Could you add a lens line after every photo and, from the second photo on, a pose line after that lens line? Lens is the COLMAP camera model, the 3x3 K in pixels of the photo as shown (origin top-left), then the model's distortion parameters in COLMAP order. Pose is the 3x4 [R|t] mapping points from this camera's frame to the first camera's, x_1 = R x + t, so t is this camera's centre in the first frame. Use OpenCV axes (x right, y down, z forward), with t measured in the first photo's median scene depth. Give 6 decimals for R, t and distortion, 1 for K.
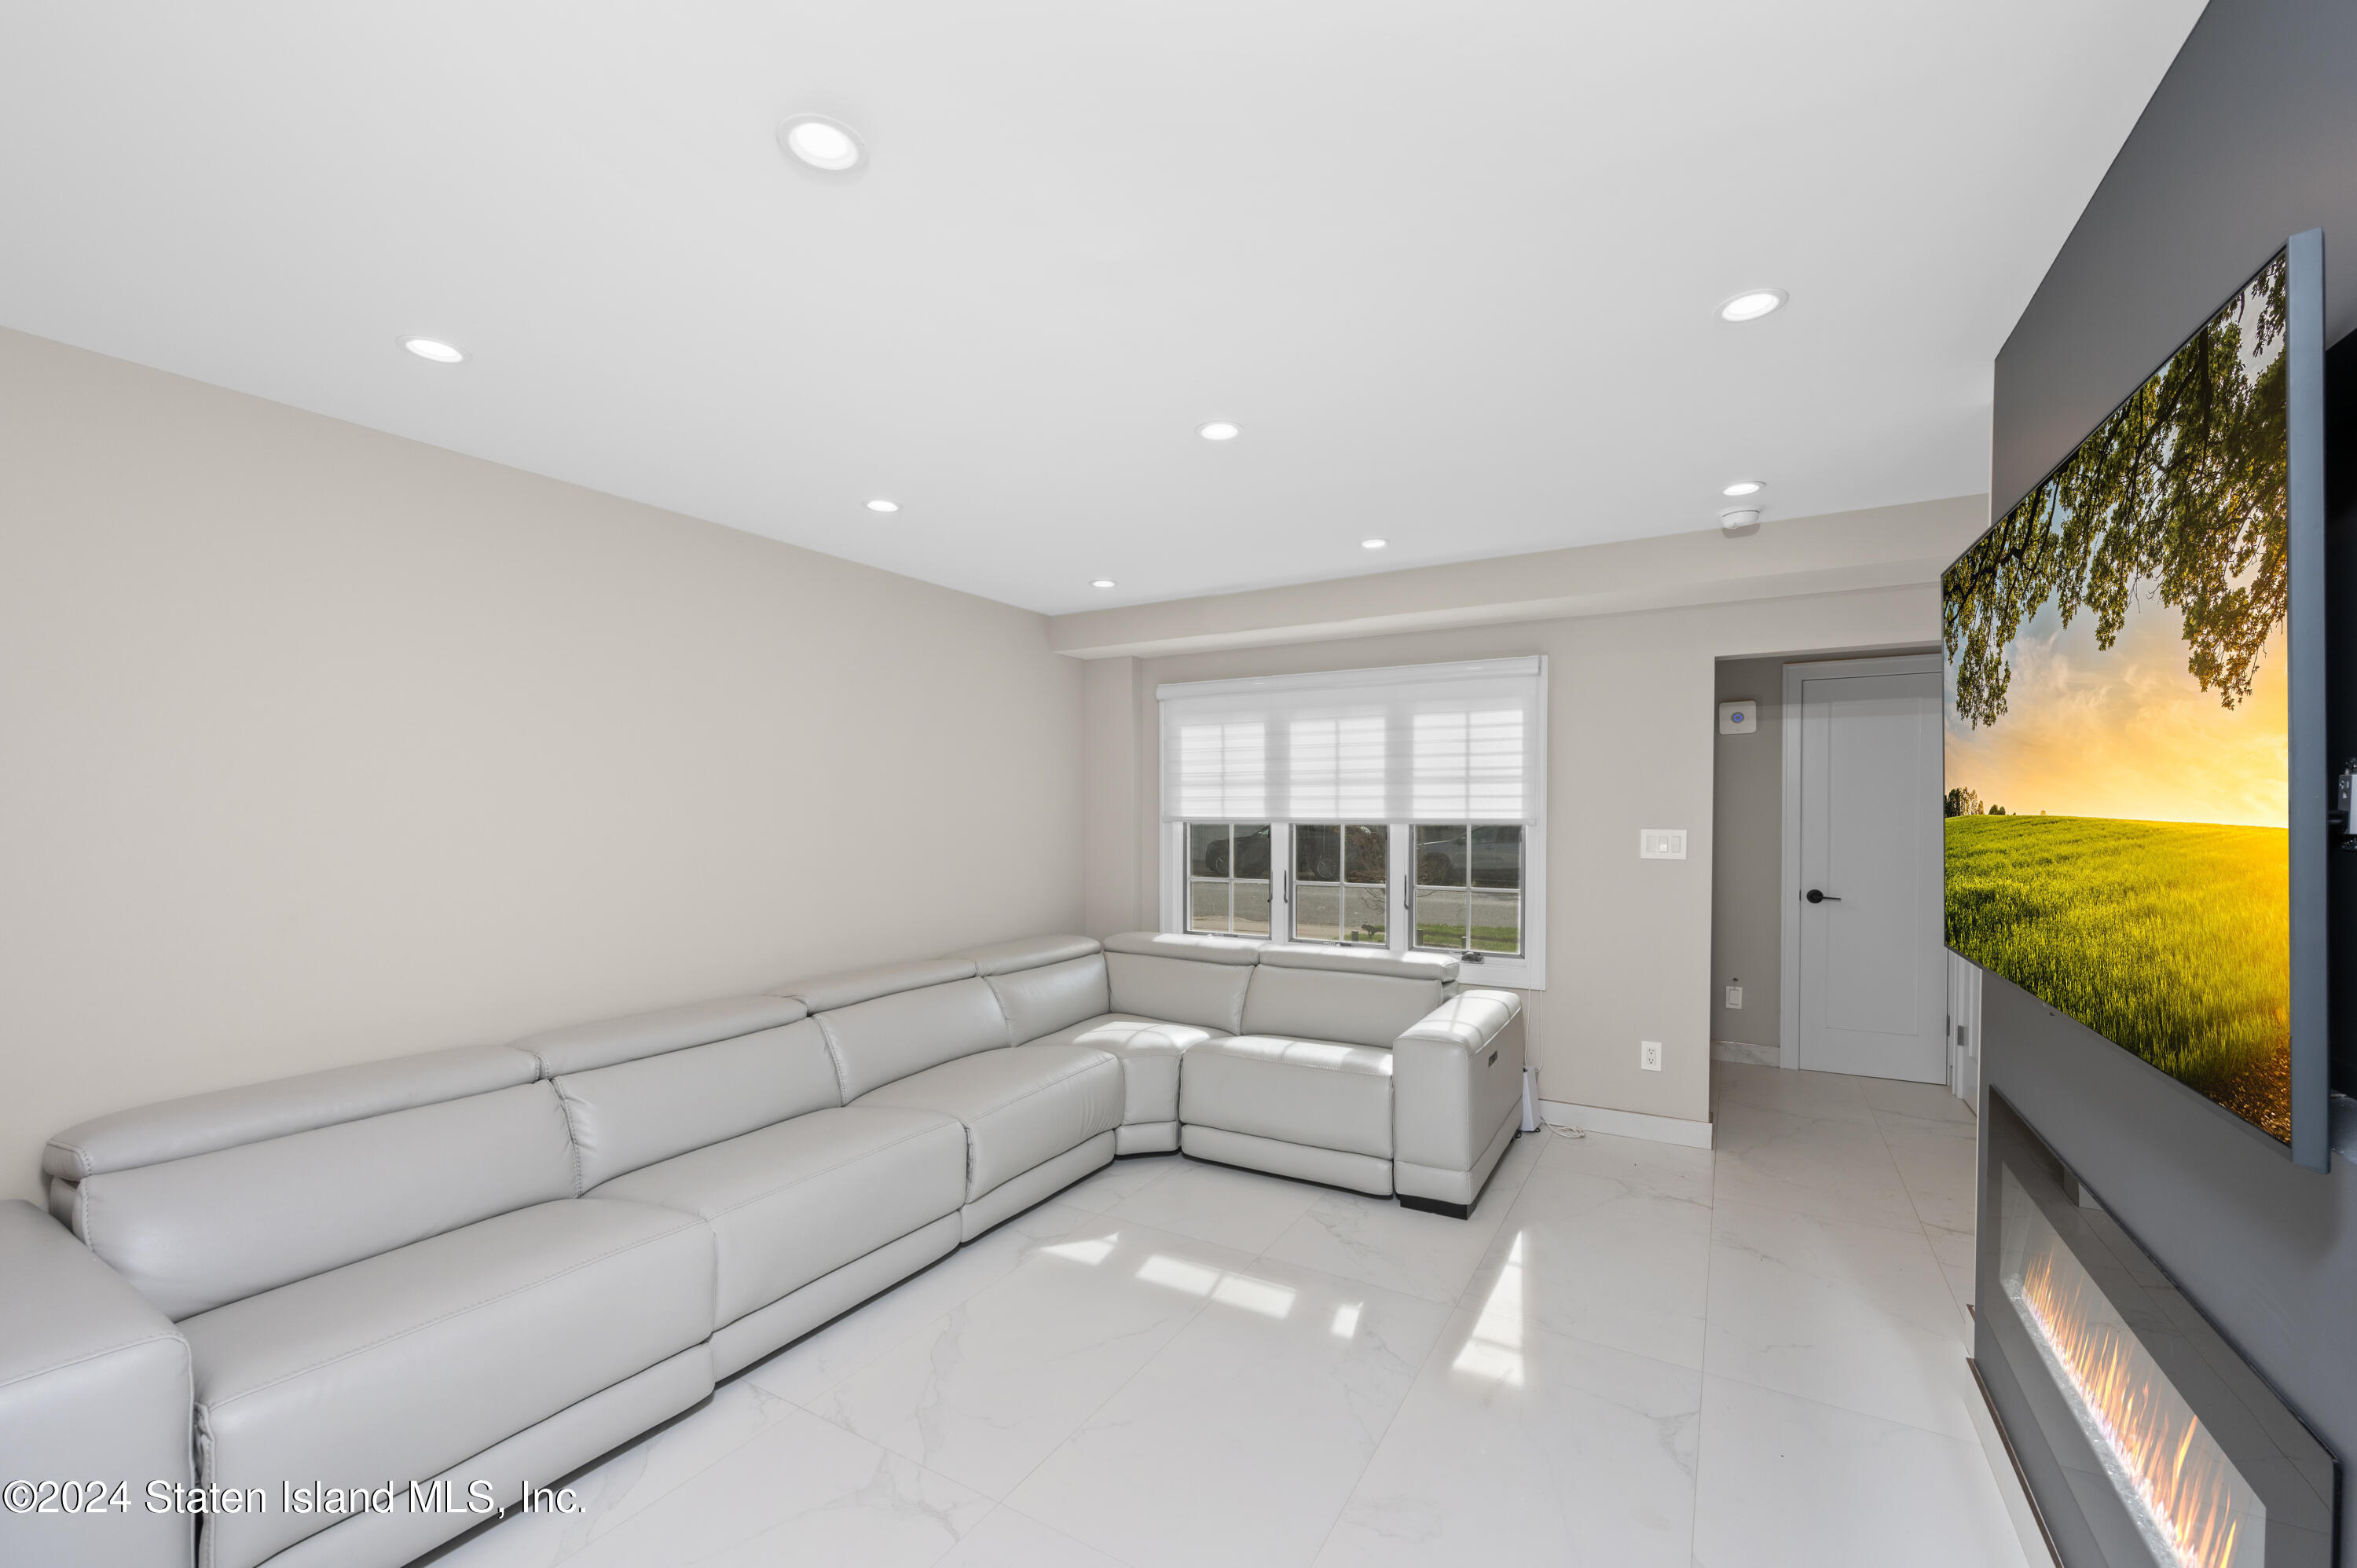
lens RADIAL K [[928.9, 0, 1178.8], [0, 928.9, 821.8], [0, 0, 1]] dist [-0.043479, 0.000153]
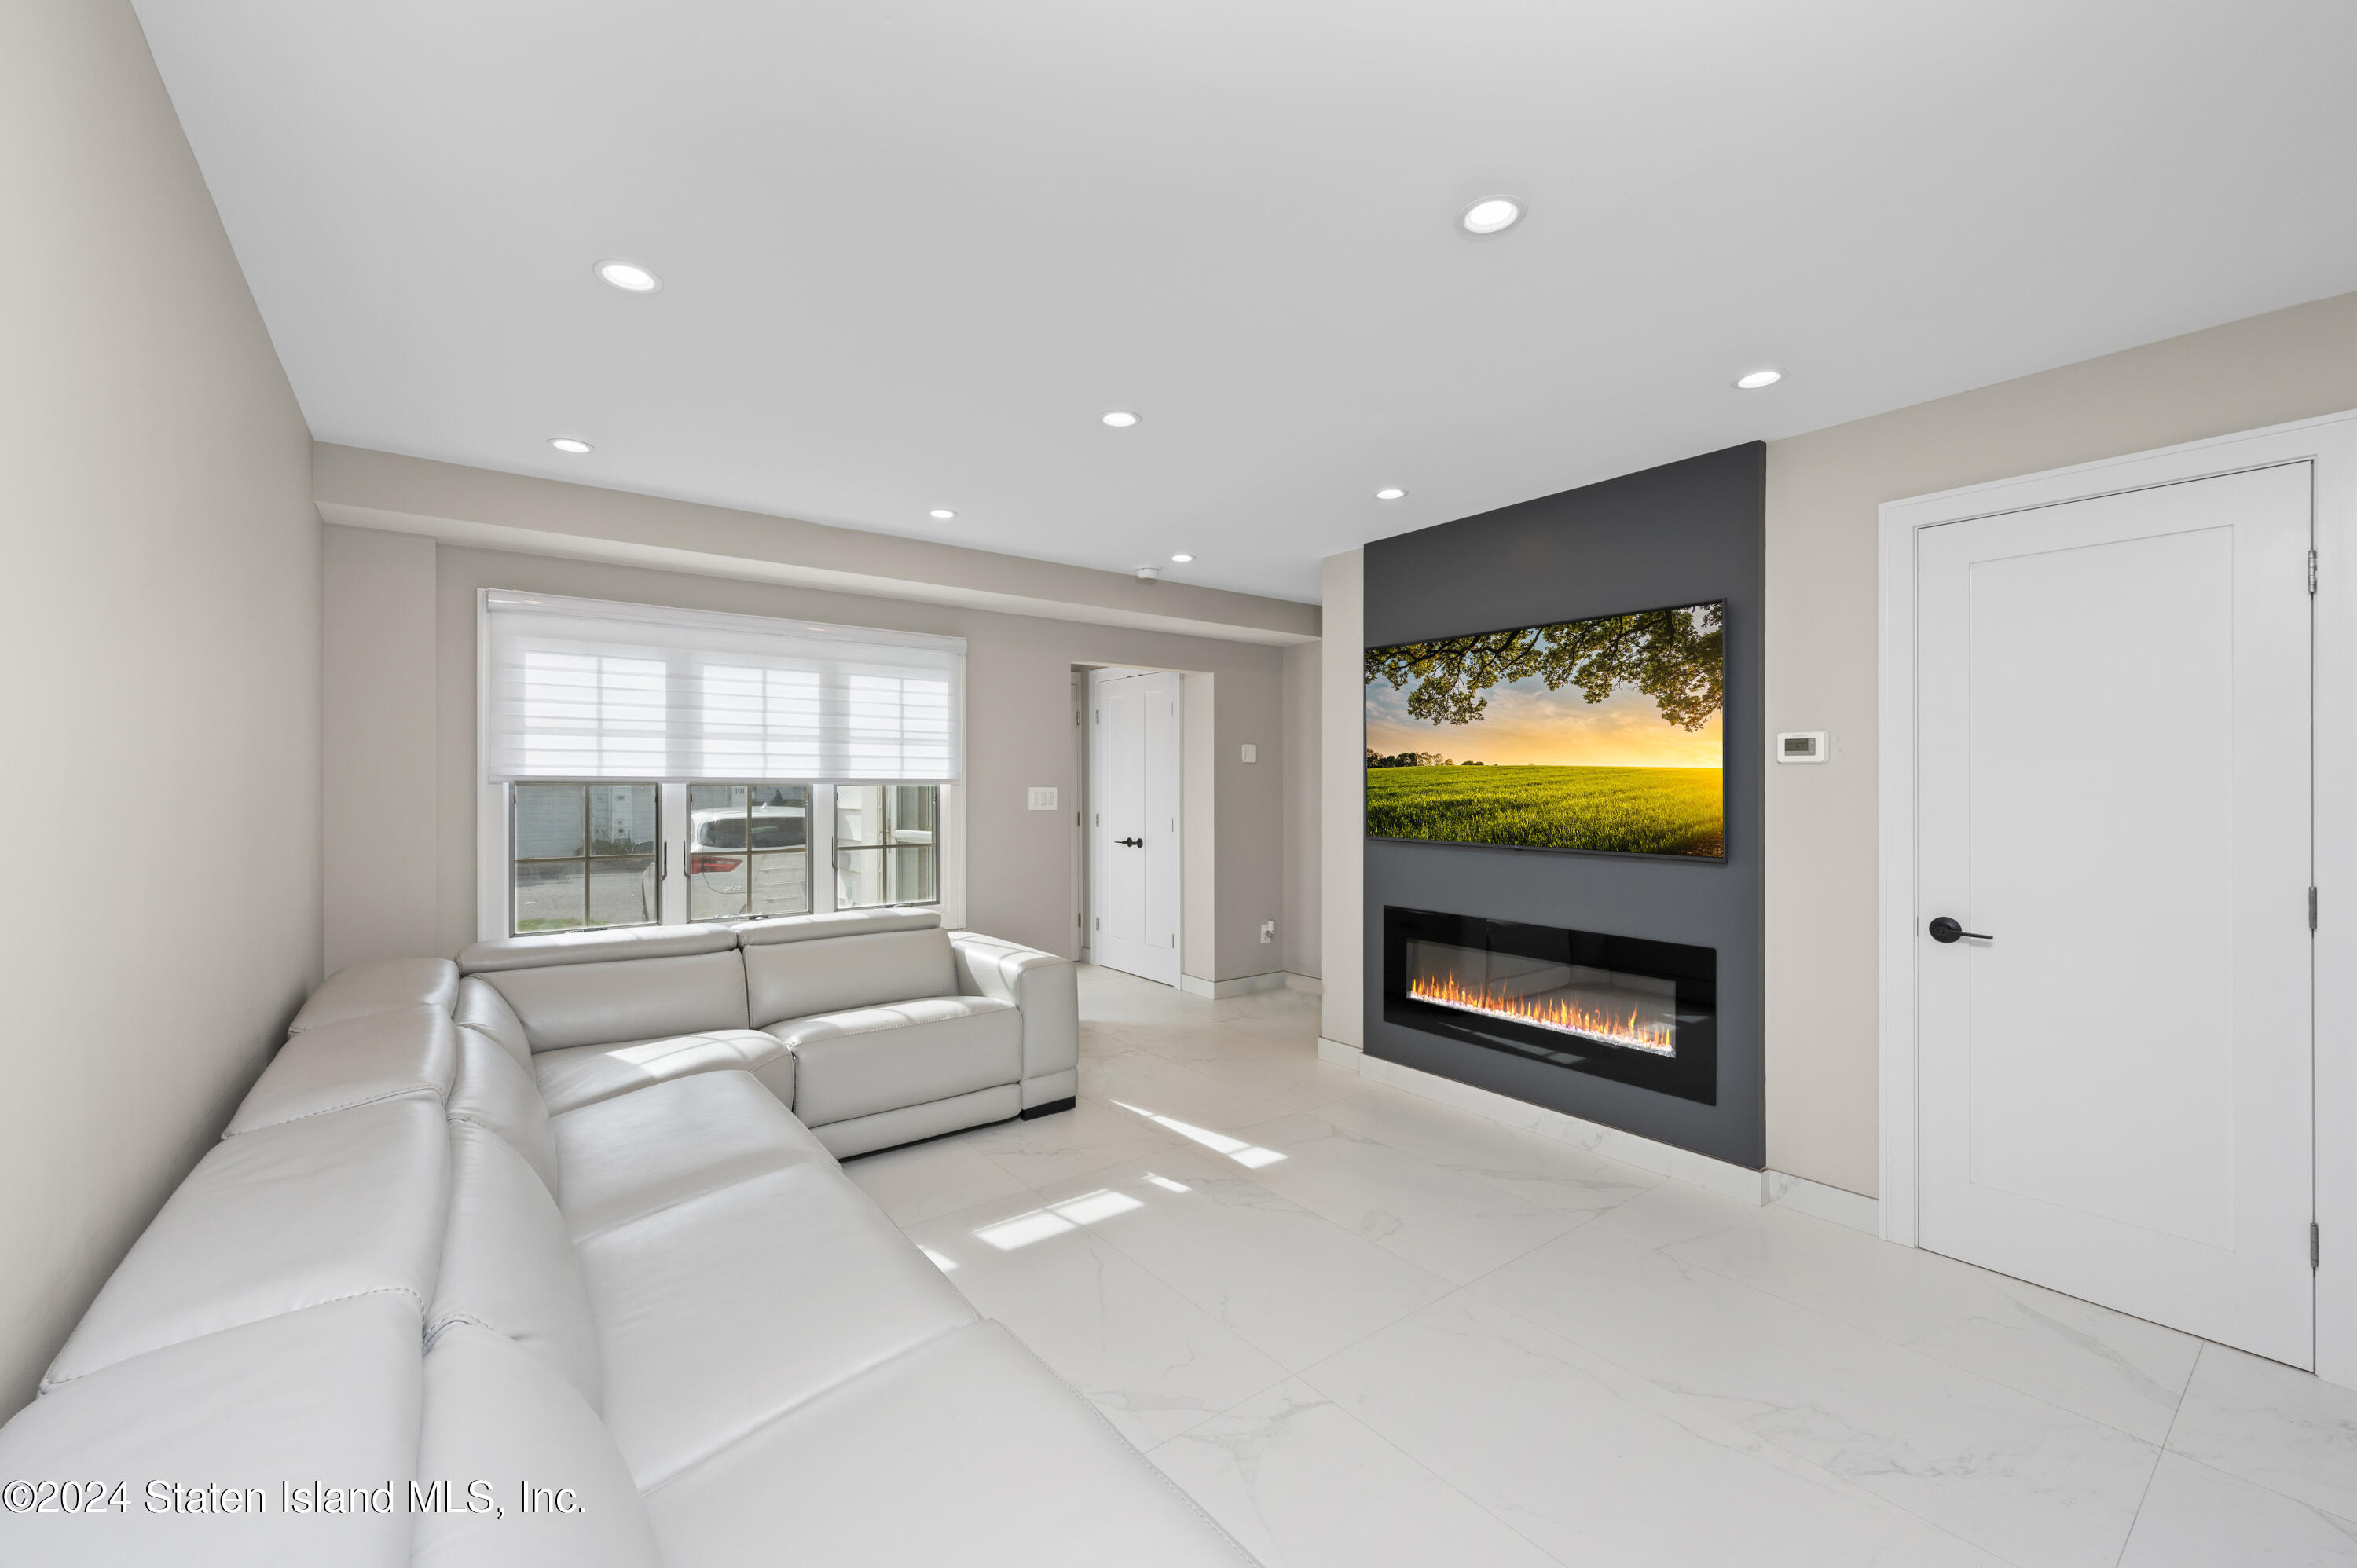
lens RADIAL K [[957.5, 0, 1185.3], [0, 957.5, 771.8], [0, 0, 1]] dist [-0.024626, -0.000014]
pose [[0.386144, -0.012202, 0.922358, -1.420108], [0.017973, 0.999822, 0.005702, -0.018118], [-0.922263, 0.014376, 0.386295, 0.693114]]
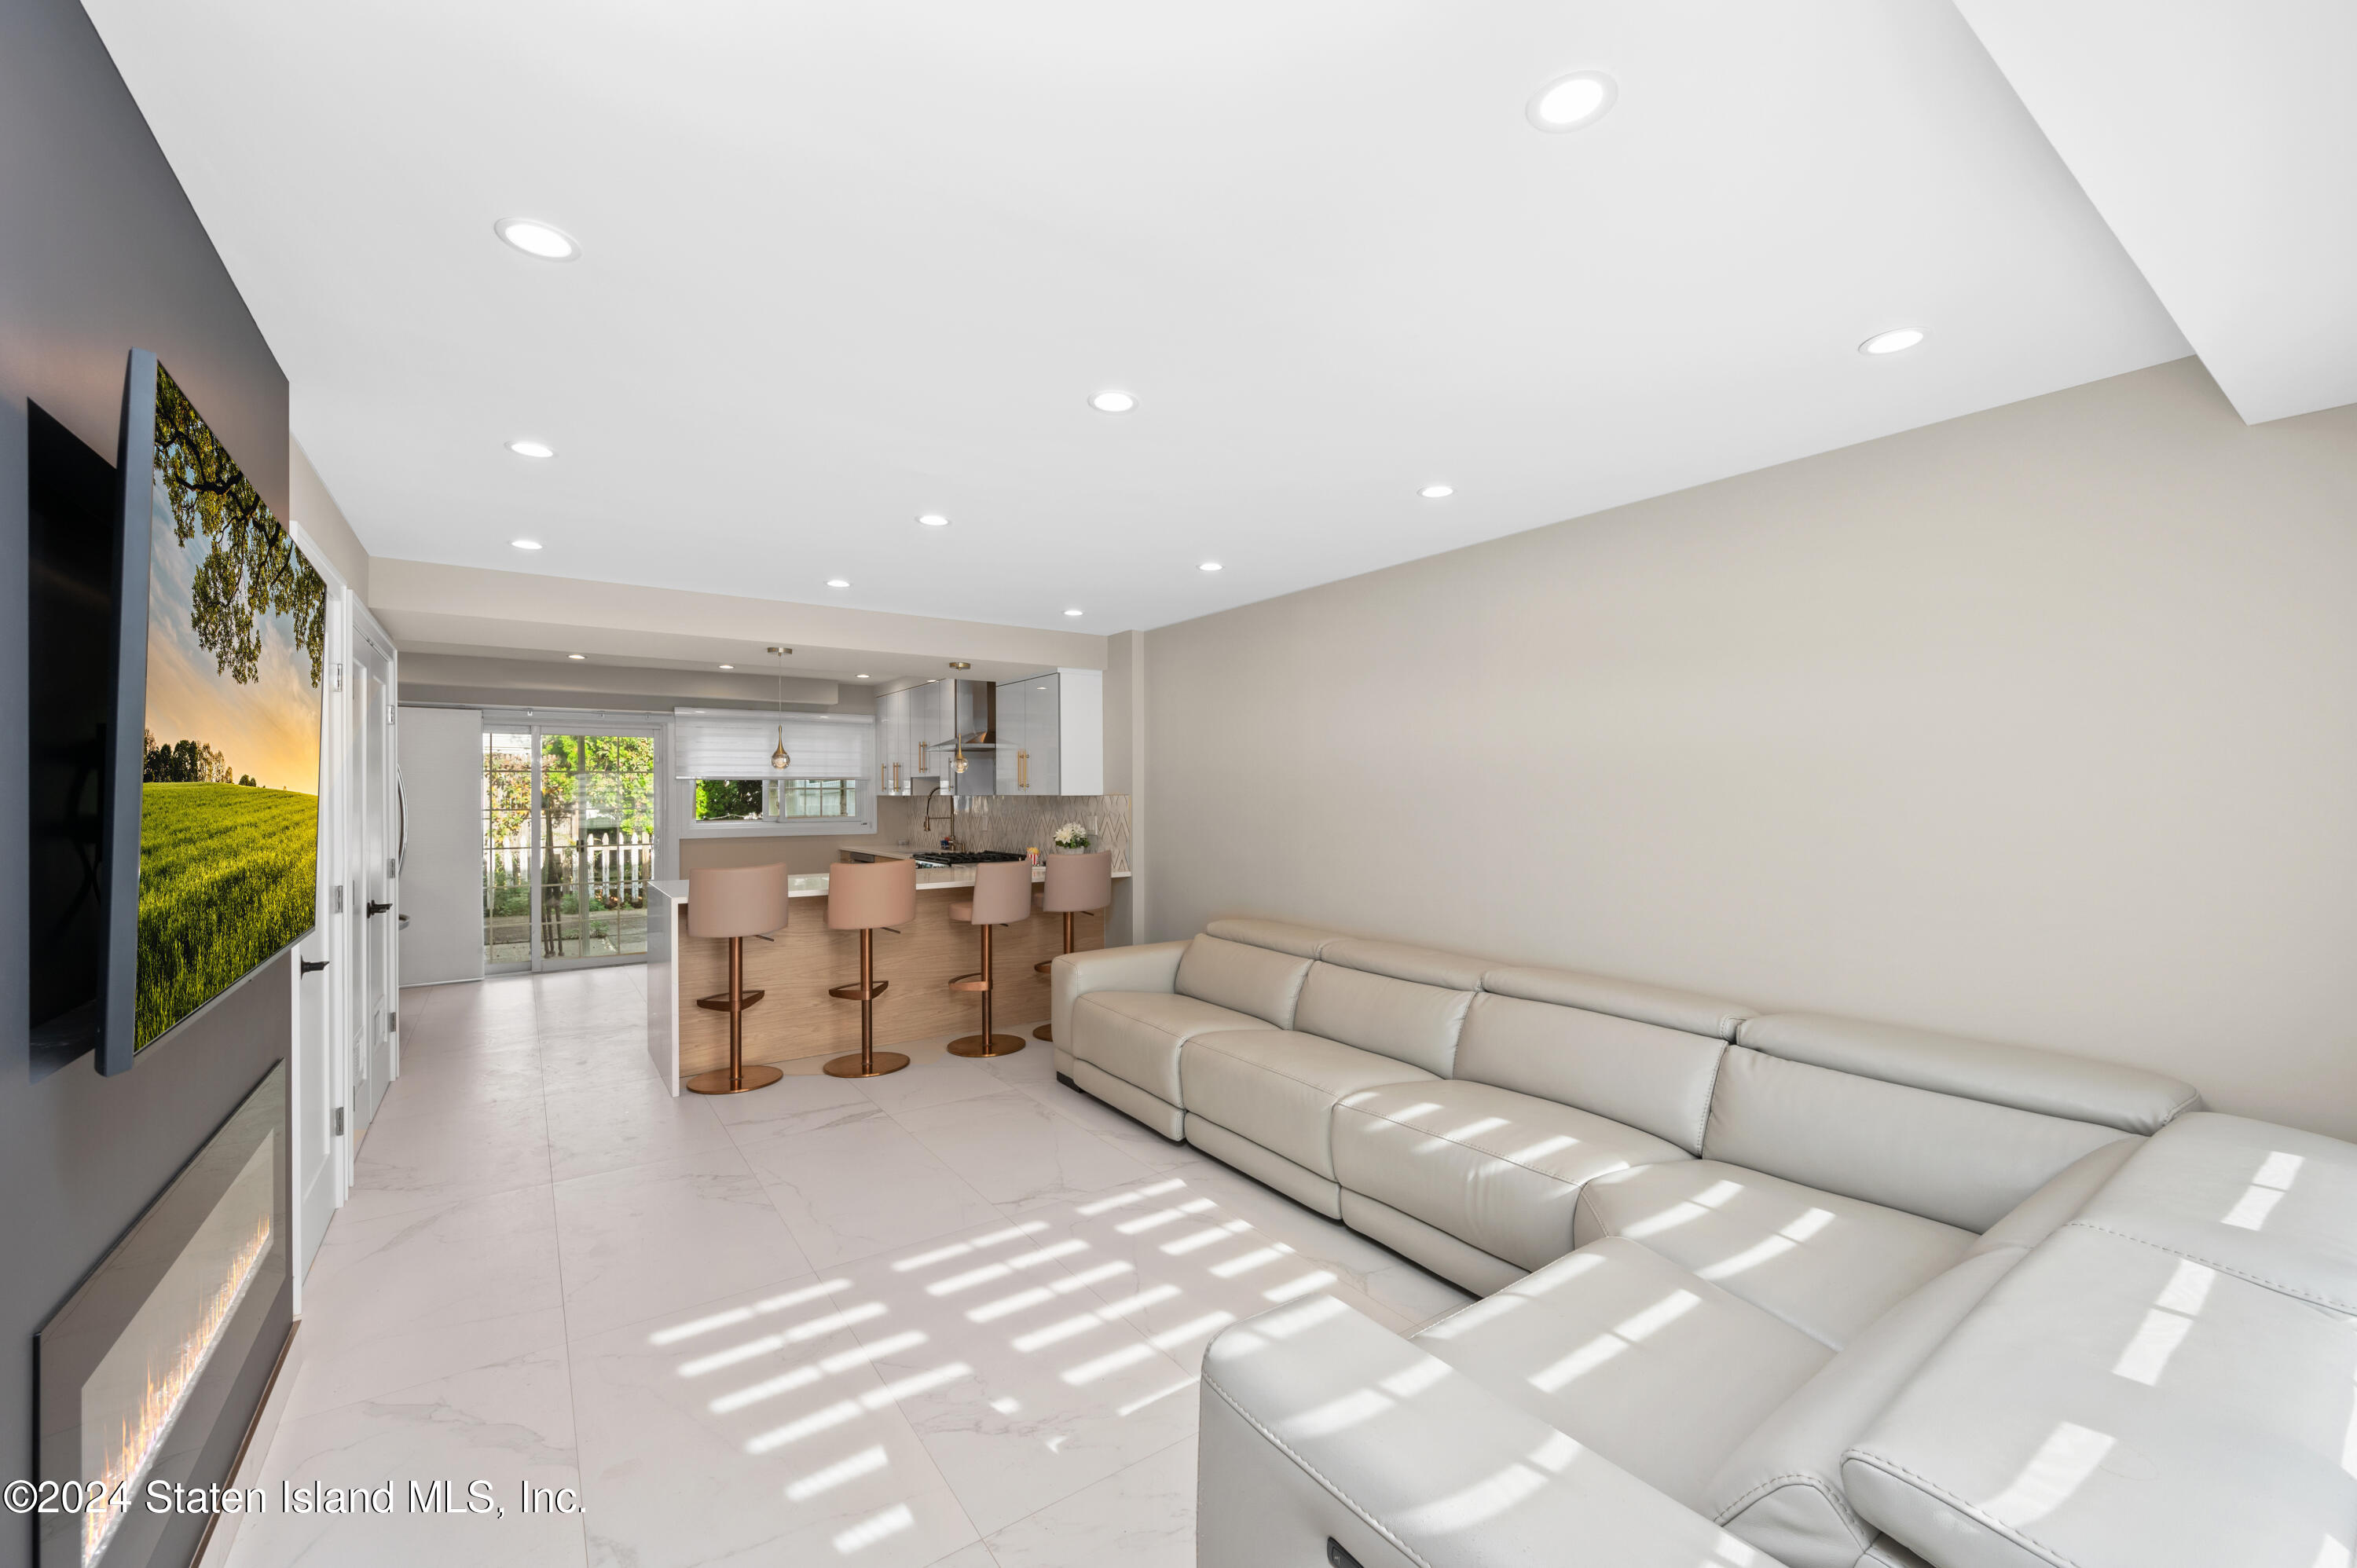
lens RADIAL K [[945.5, 0, 1170.7], [0, 945.5, 806.4], [0, 0, 1]] dist [-0.001277, -0.000081]
pose [[-0.481202, -0.003795, -0.876602, 1.231408], [0.001670, 0.999985, -0.005245, 0.019052], [0.876608, -0.003988, -0.481188, 2.165626]]
